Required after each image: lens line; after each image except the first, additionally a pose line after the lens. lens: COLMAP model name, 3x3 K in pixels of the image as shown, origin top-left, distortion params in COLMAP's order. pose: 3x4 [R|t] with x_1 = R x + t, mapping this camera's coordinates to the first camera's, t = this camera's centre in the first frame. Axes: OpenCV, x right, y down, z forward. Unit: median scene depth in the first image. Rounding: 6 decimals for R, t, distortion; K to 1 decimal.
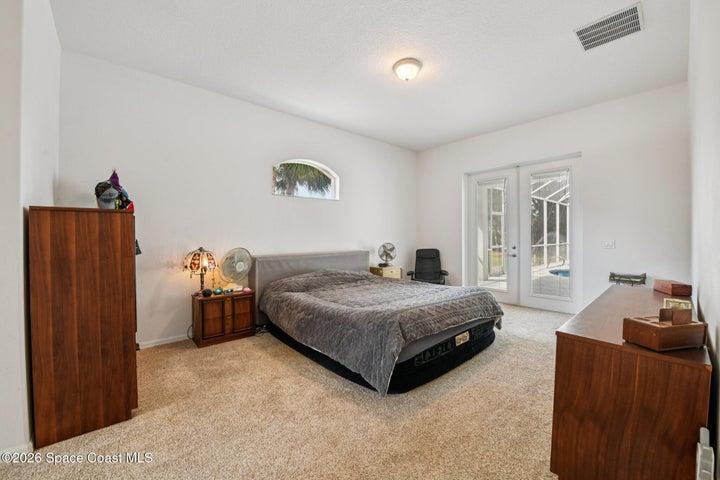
lens RADIAL K [[292.4, 0, 366.4], [0, 292.4, 242.2], [0, 0, 1]] dist [-0.001820, -0.000690]
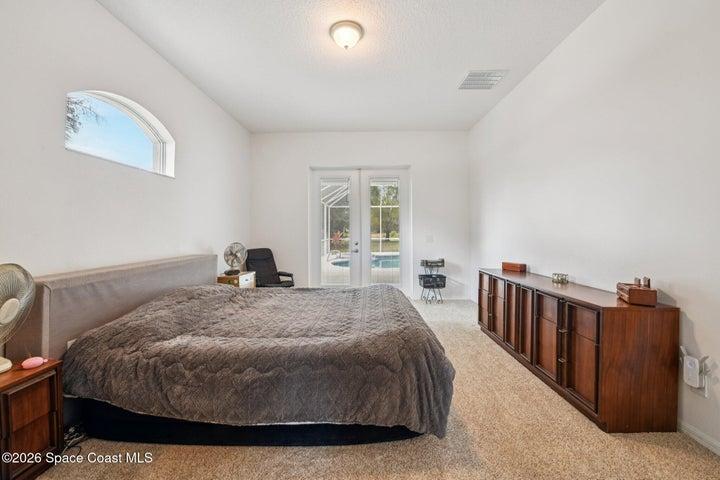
lens RADIAL K [[292.4, 0, 360.4], [0, 292.4, 232.7], [0, 0, 1]] dist [-0.001820, -0.000690]
pose [[0.667927, -0.000432, 0.744226, -0.386138], [0.018610, 0.999697, -0.016122, -0.005803], [-0.743994, 0.024618, 0.667733, 0.364618]]
